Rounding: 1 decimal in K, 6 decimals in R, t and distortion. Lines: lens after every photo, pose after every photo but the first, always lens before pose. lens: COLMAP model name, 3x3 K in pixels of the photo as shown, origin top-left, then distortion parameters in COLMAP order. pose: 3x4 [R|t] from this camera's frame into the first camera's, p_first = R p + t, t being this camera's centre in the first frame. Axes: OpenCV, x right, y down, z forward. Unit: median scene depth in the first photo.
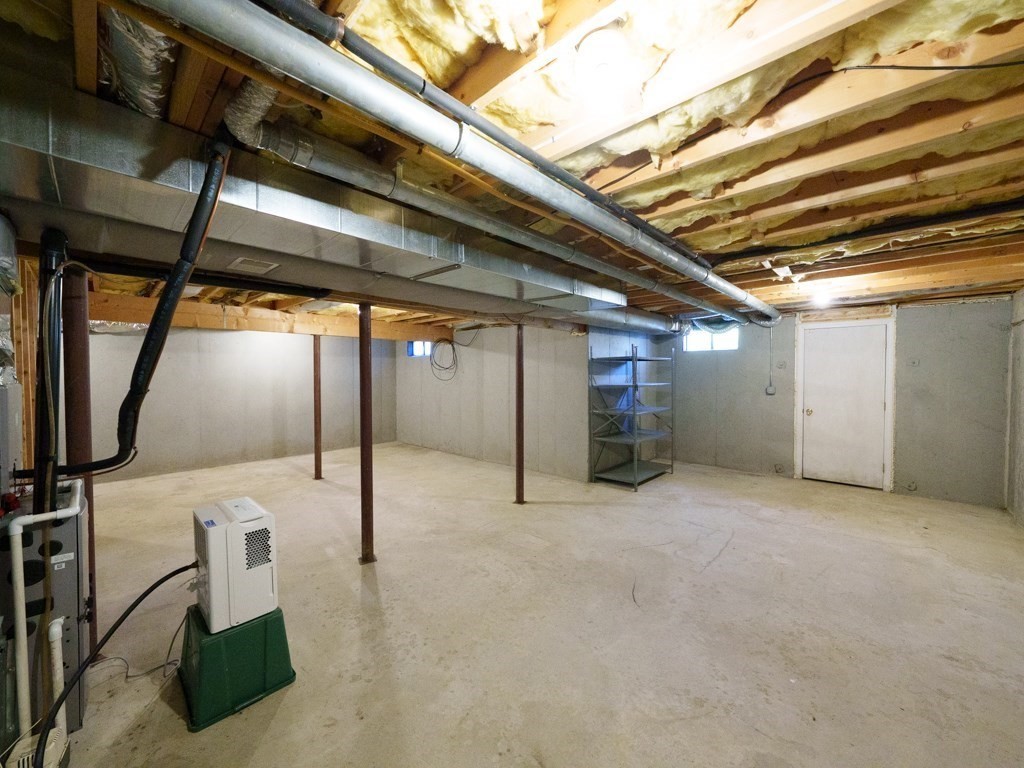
lens RADIAL K [[390.9, 0, 509.7], [0, 390.9, 384.1], [0, 0, 1]] dist [0.014907, 0.000534]
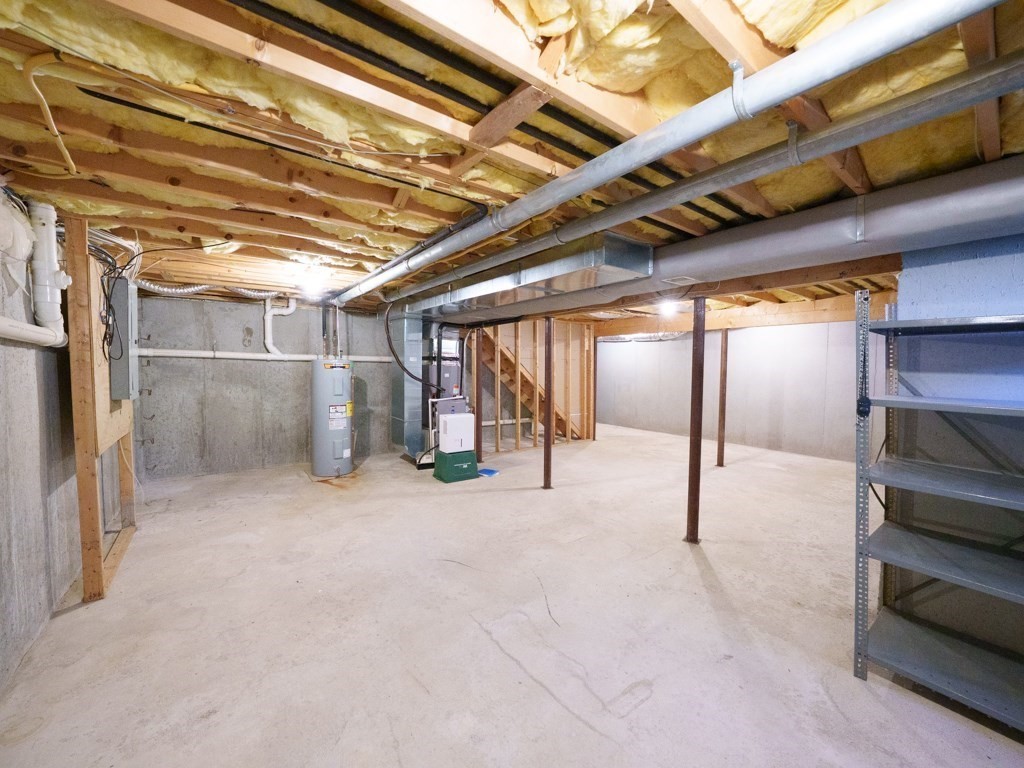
lens RADIAL K [[390.9, 0, 510.4], [0, 390.9, 380.6], [0, 0, 1]] dist [0.014907, 0.000534]
pose [[-0.170853, 0.036288, -0.984628, 1.146610], [-0.032270, 0.998579, 0.042401, -0.025027], [0.984768, 0.039018, -0.169440, 1.112101]]
